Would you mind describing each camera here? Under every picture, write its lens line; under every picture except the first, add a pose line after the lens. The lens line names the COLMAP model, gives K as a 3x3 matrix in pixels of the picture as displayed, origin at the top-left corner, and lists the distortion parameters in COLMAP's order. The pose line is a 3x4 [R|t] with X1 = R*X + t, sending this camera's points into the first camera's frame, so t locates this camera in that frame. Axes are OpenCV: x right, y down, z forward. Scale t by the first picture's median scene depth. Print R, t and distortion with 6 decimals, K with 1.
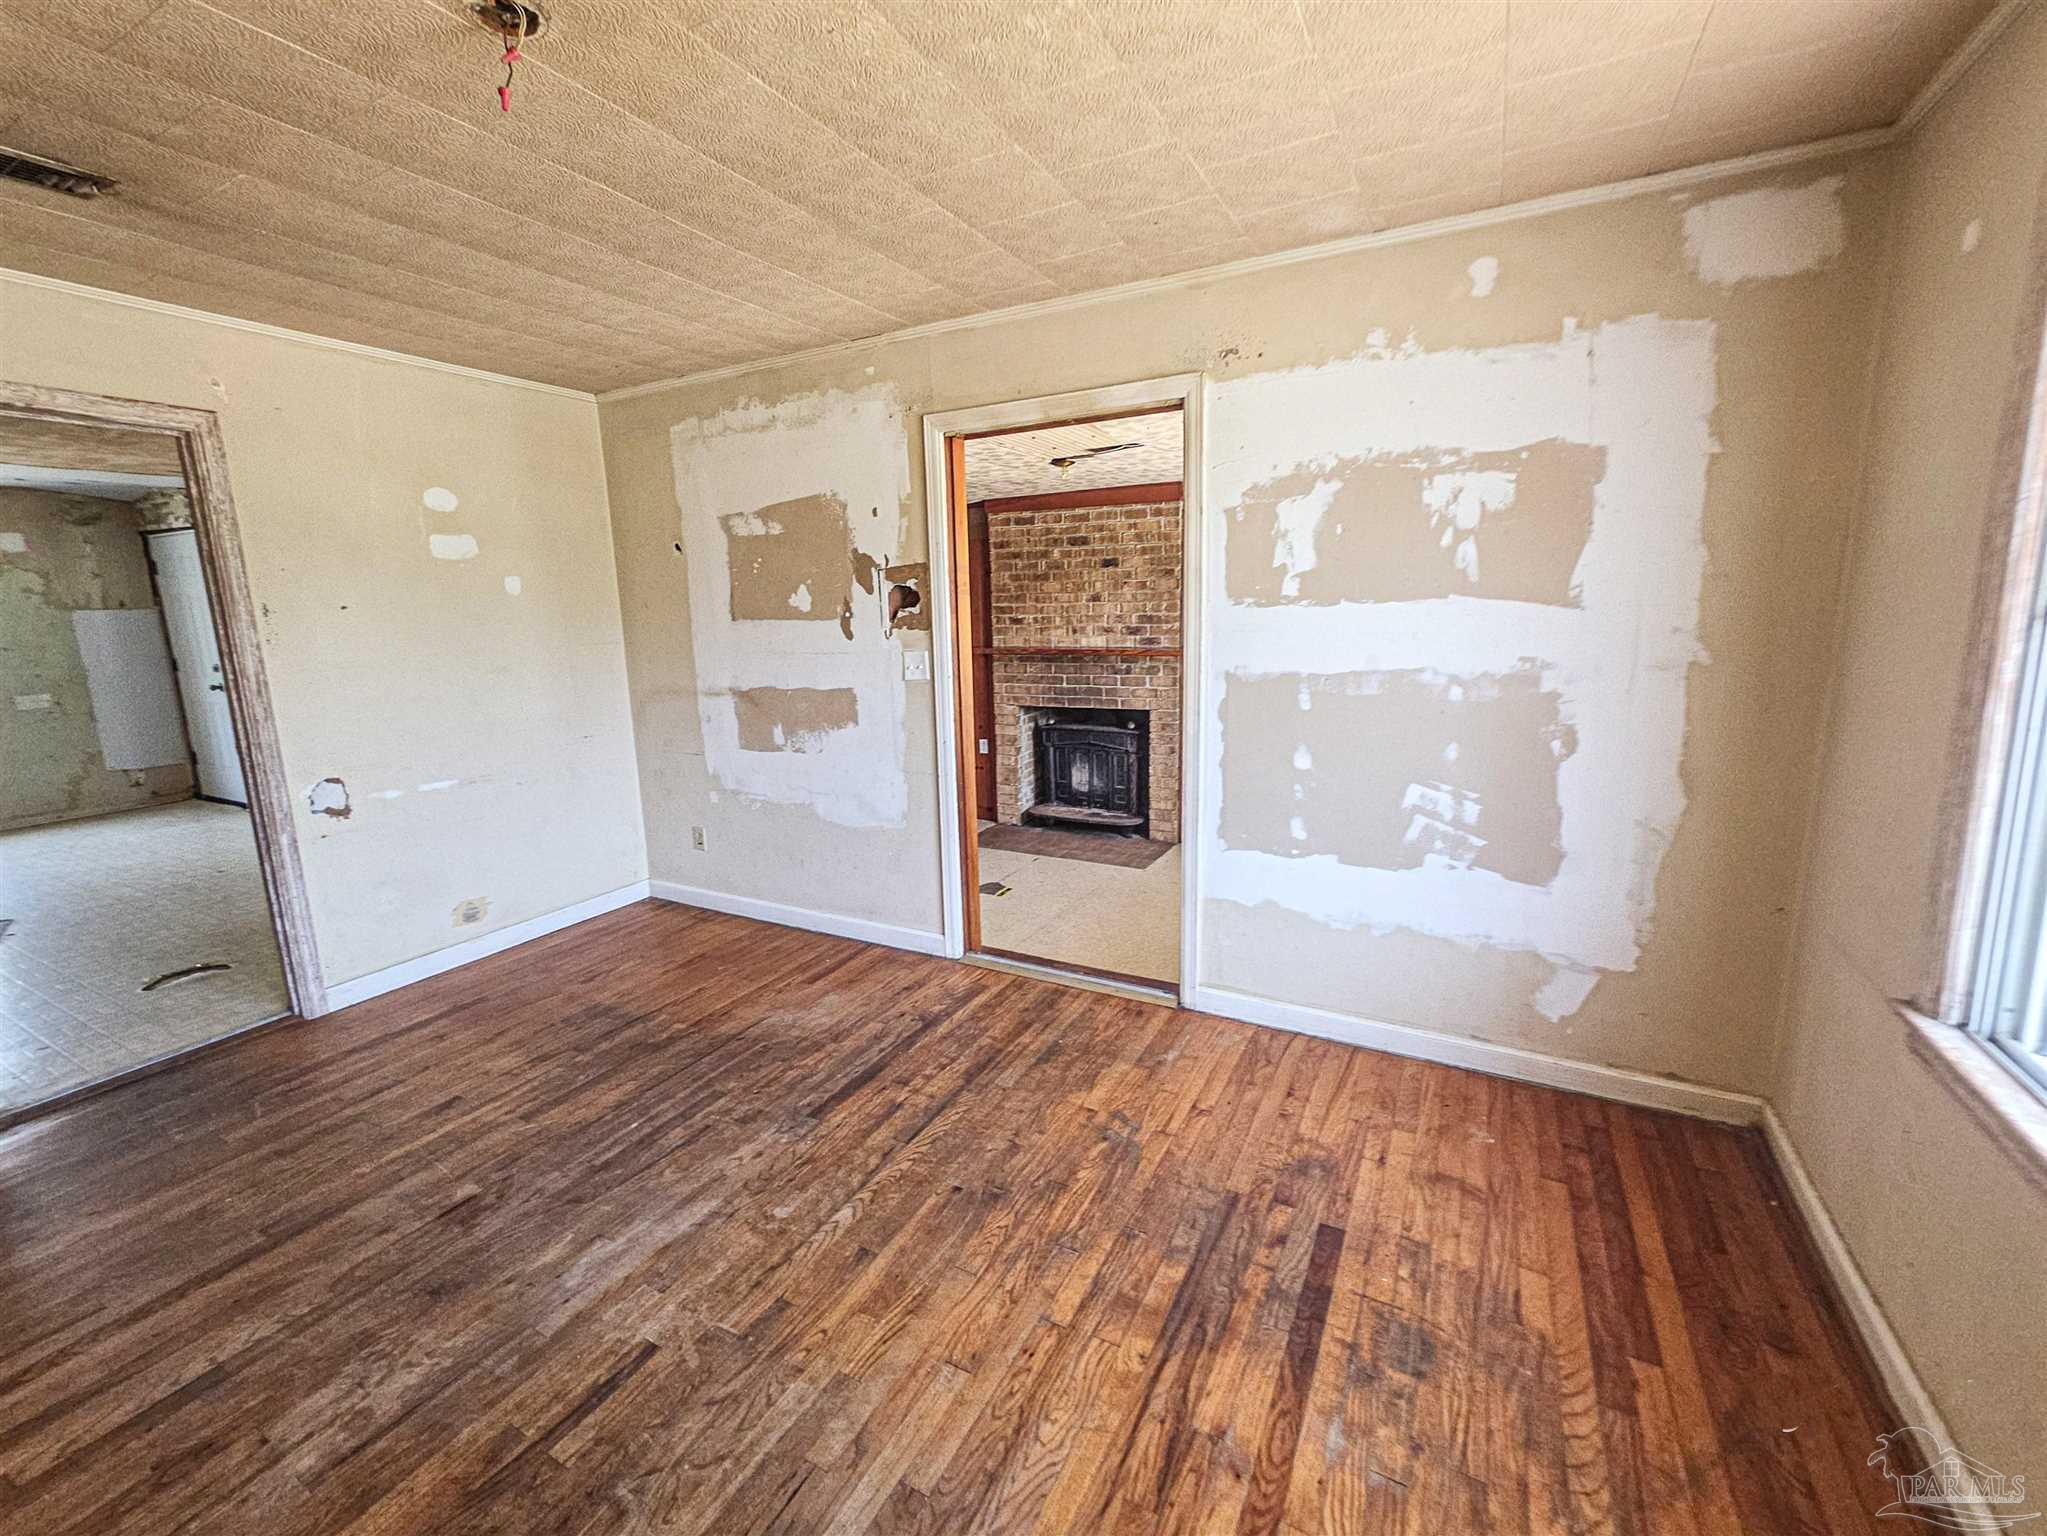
lens RADIAL K [[816.6, 0, 1023.0], [0, 816.6, 757.6], [0, 0, 1]] dist [0.001289, 0.000224]
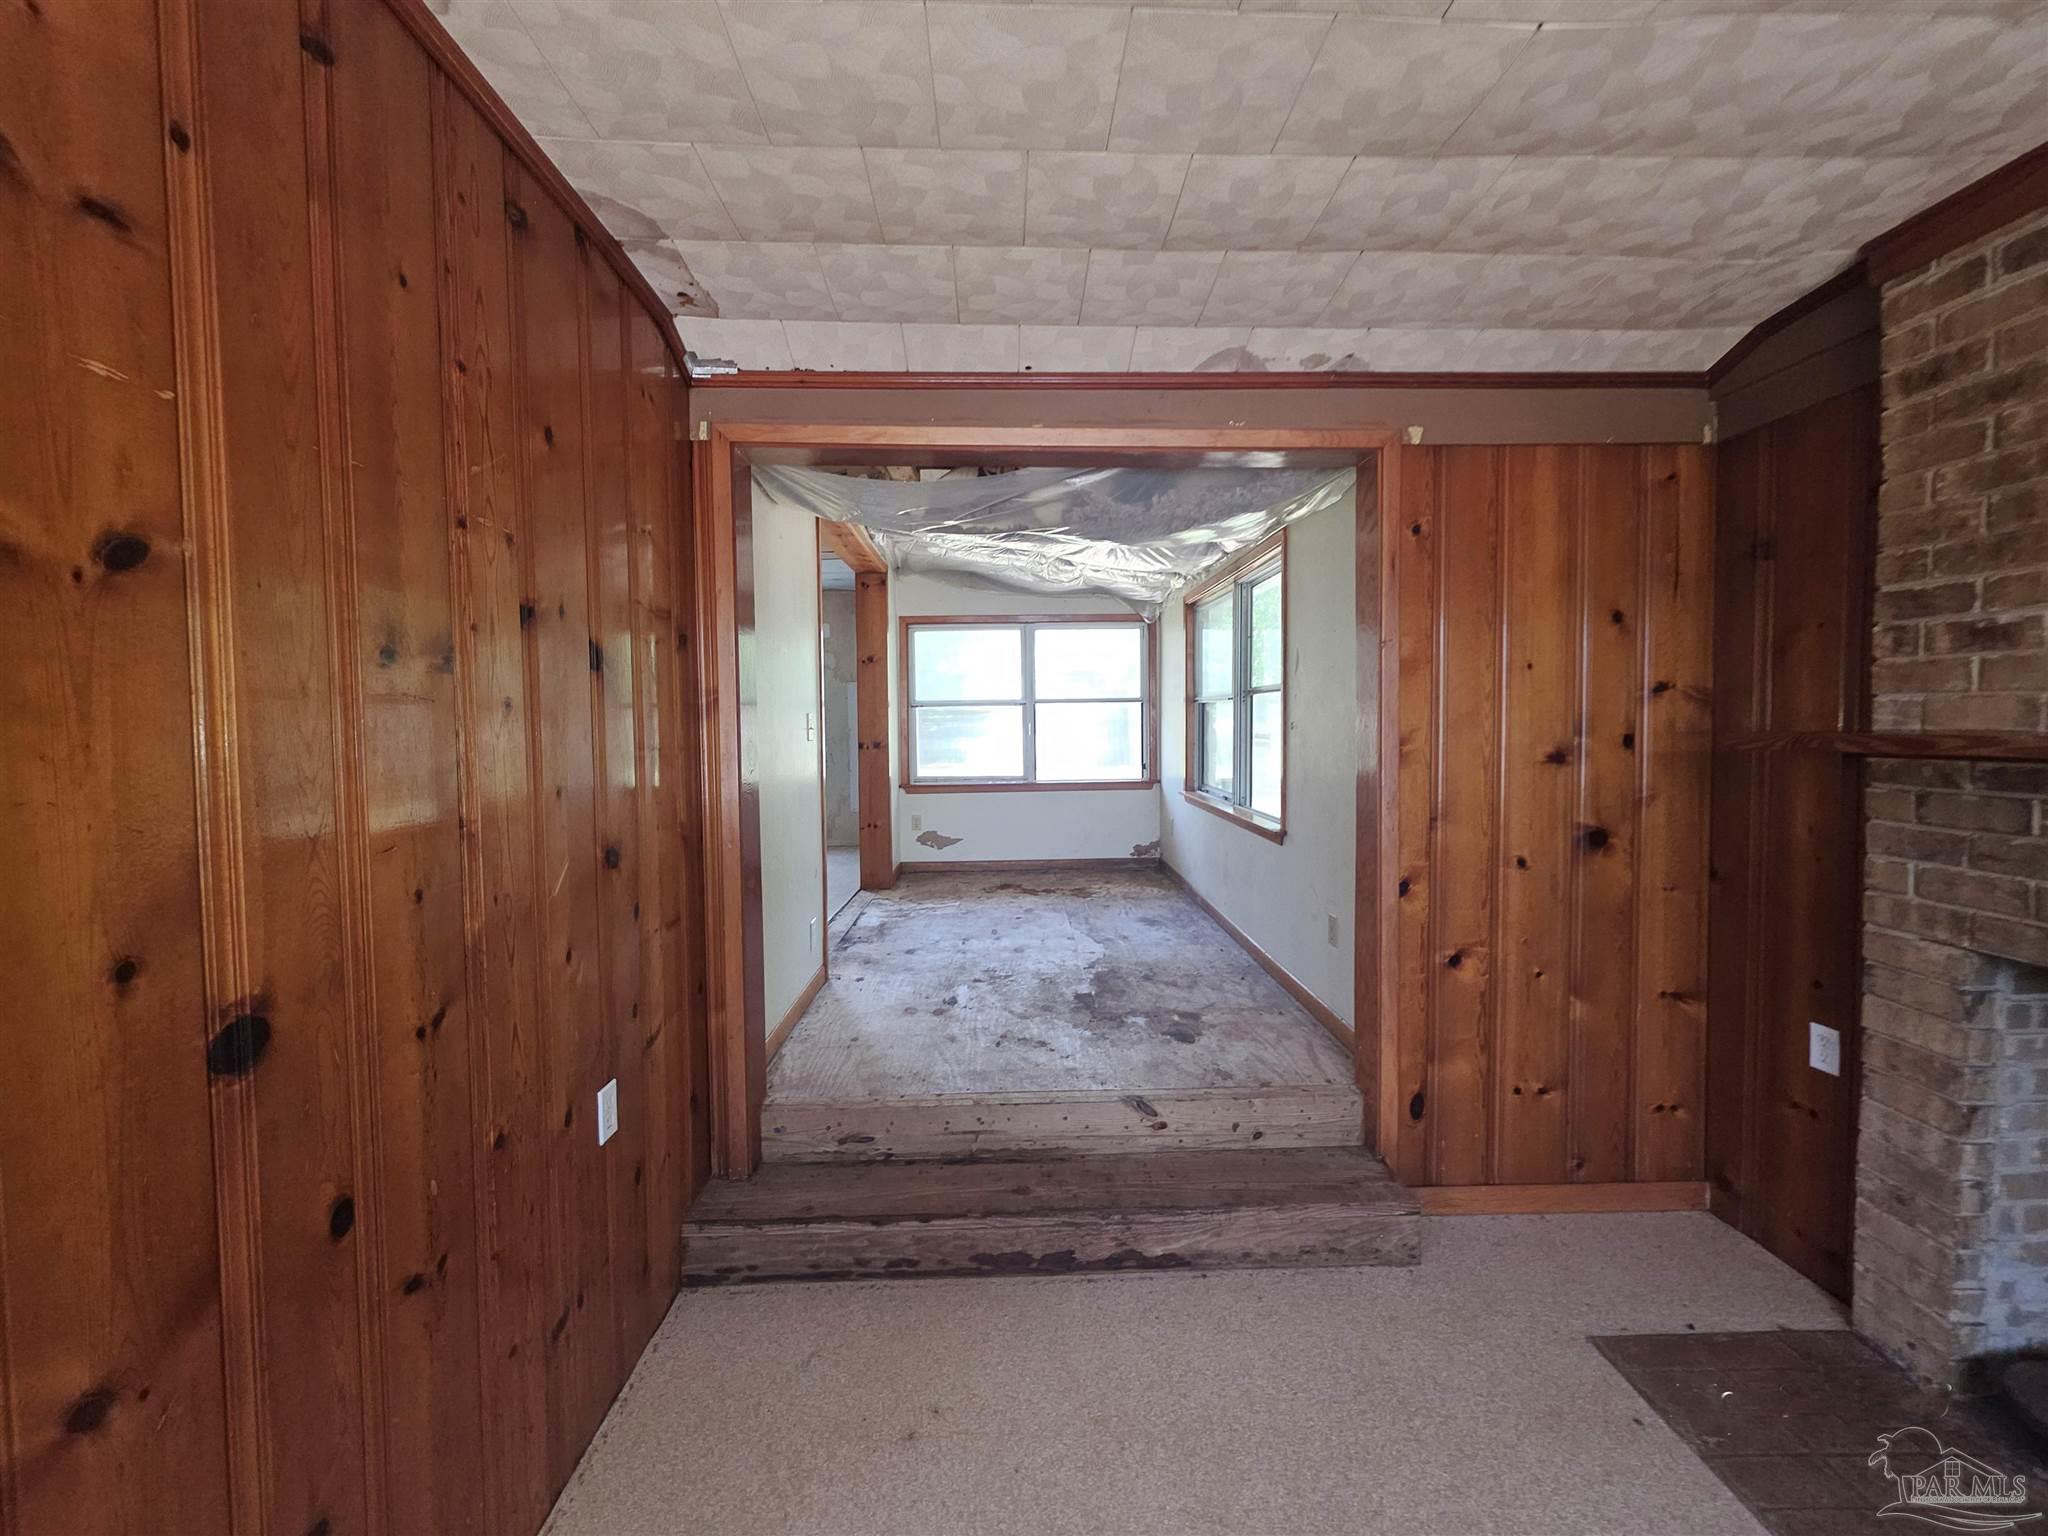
lens RADIAL K [[817.0, 0, 1023.5], [0, 817.0, 757.6], [0, 0, 1]] dist [0.001289, 0.000224]
pose [[0.501408, 0.056009, -0.863396, 0.139883], [-0.161615, 0.986402, -0.029868, -0.145459], [0.849982, 0.154514, 0.503642, 1.269815]]
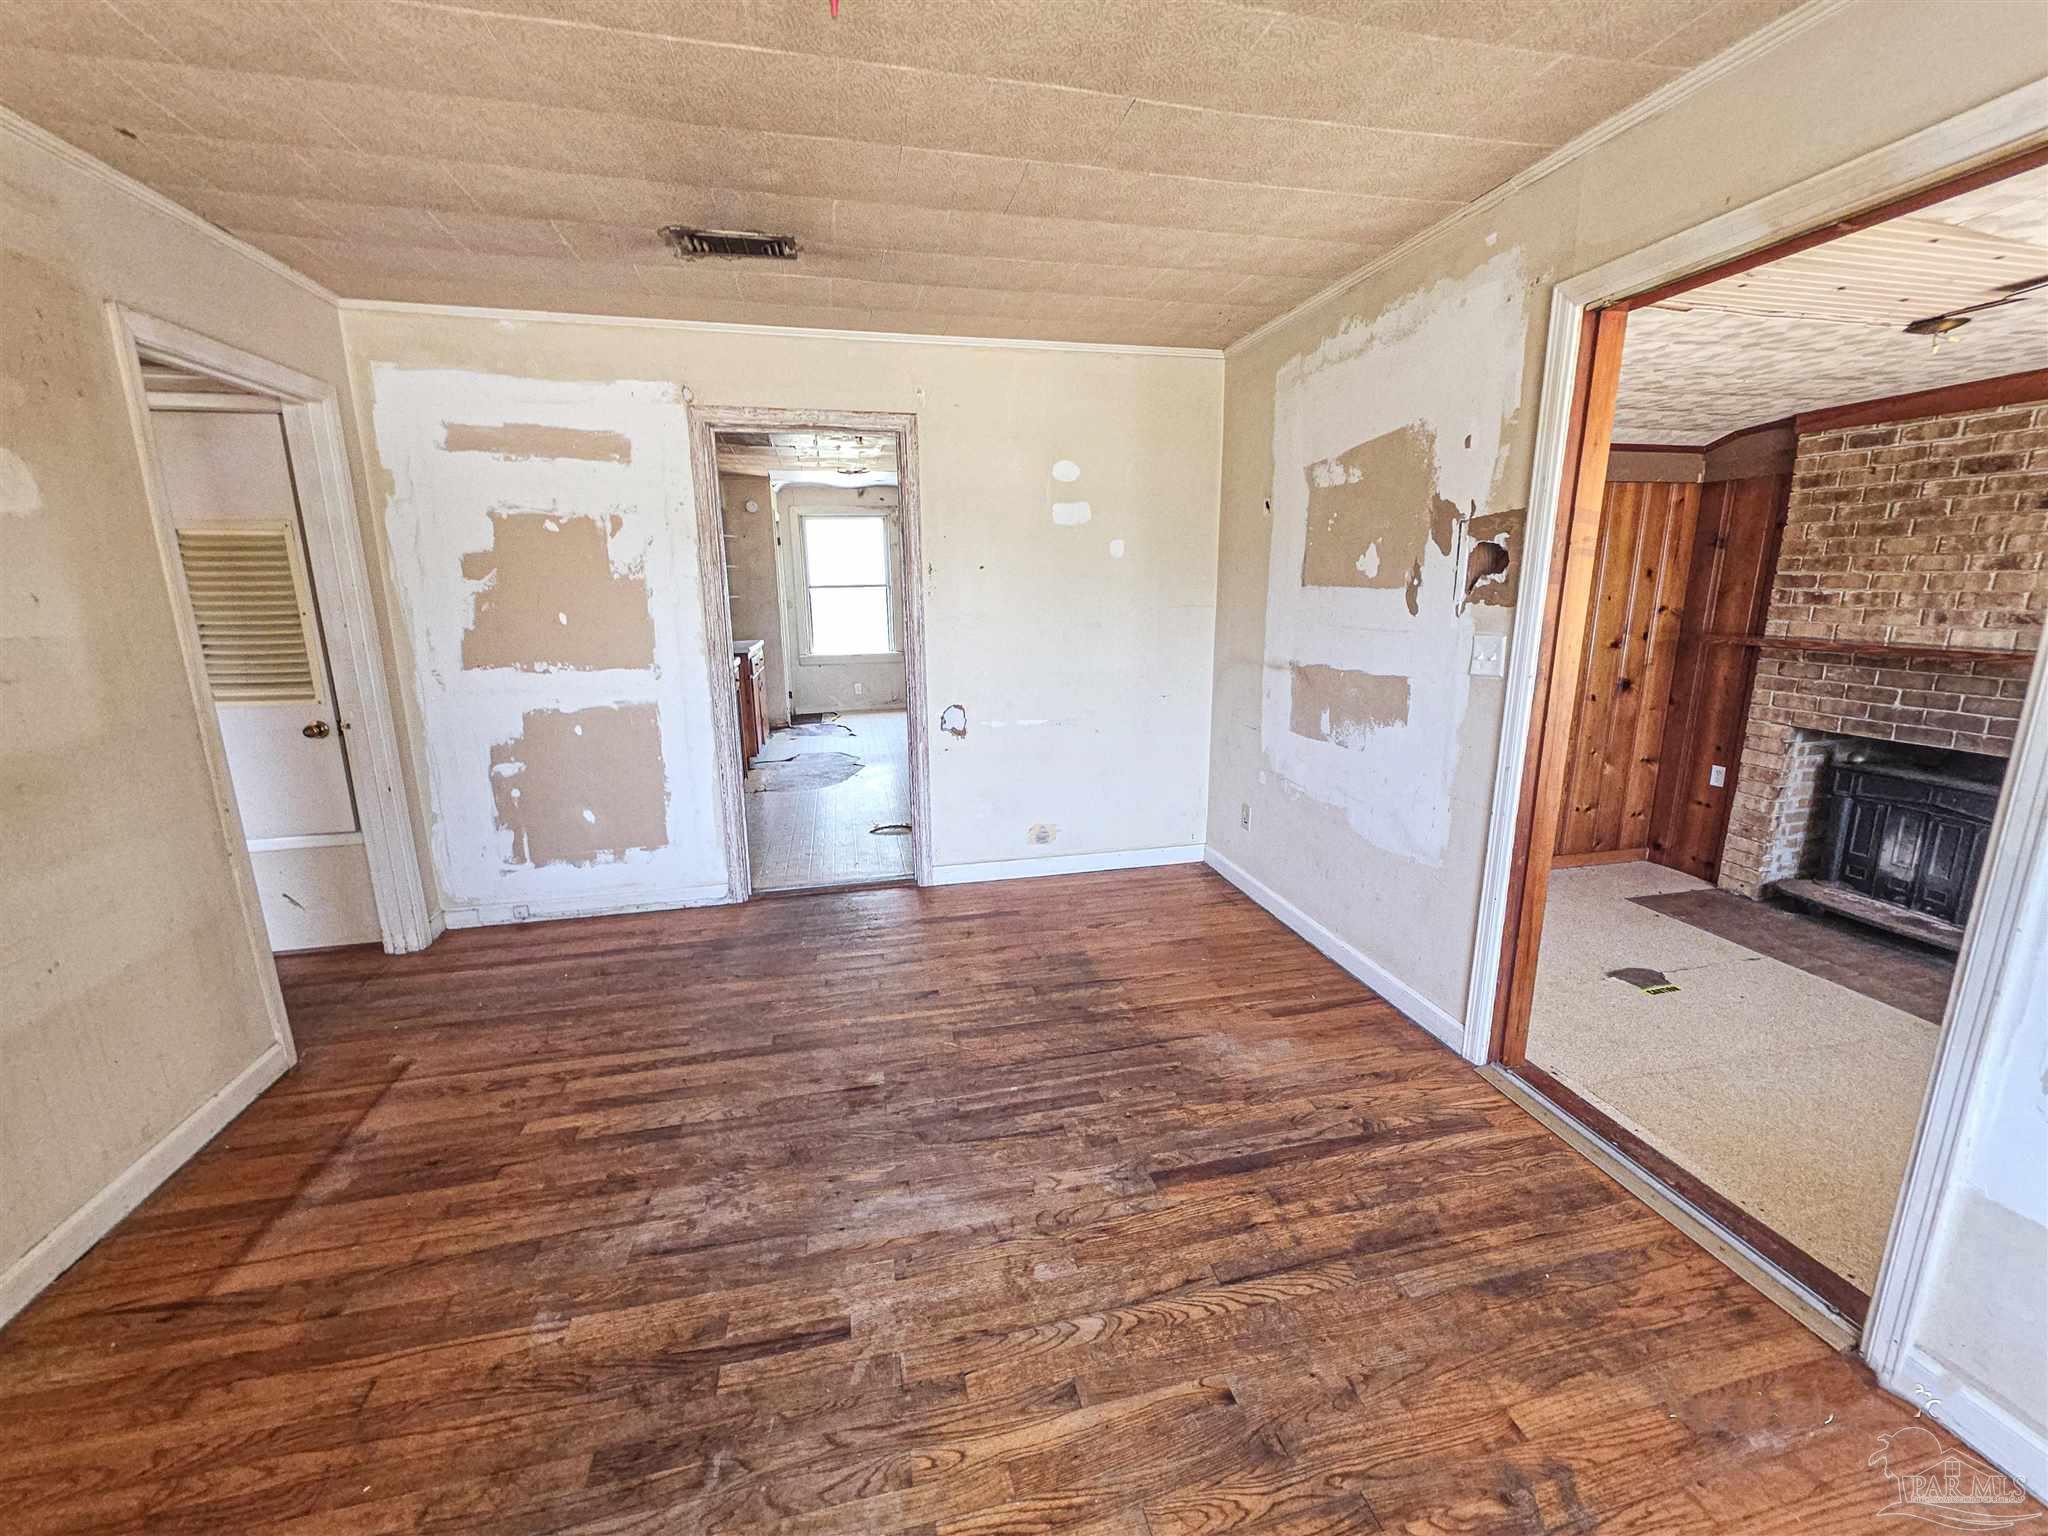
lens RADIAL K [[803.5, 0, 1045.4], [0, 803.5, 758.7], [0, 0, 1]] dist [0.001355, 0.000343]
pose [[0.671752, 0.179354, -0.718736, 0.130714], [-0.146042, 0.983269, 0.108871, -0.043334], [0.726237, 0.031831, 0.686707, 0.233582]]
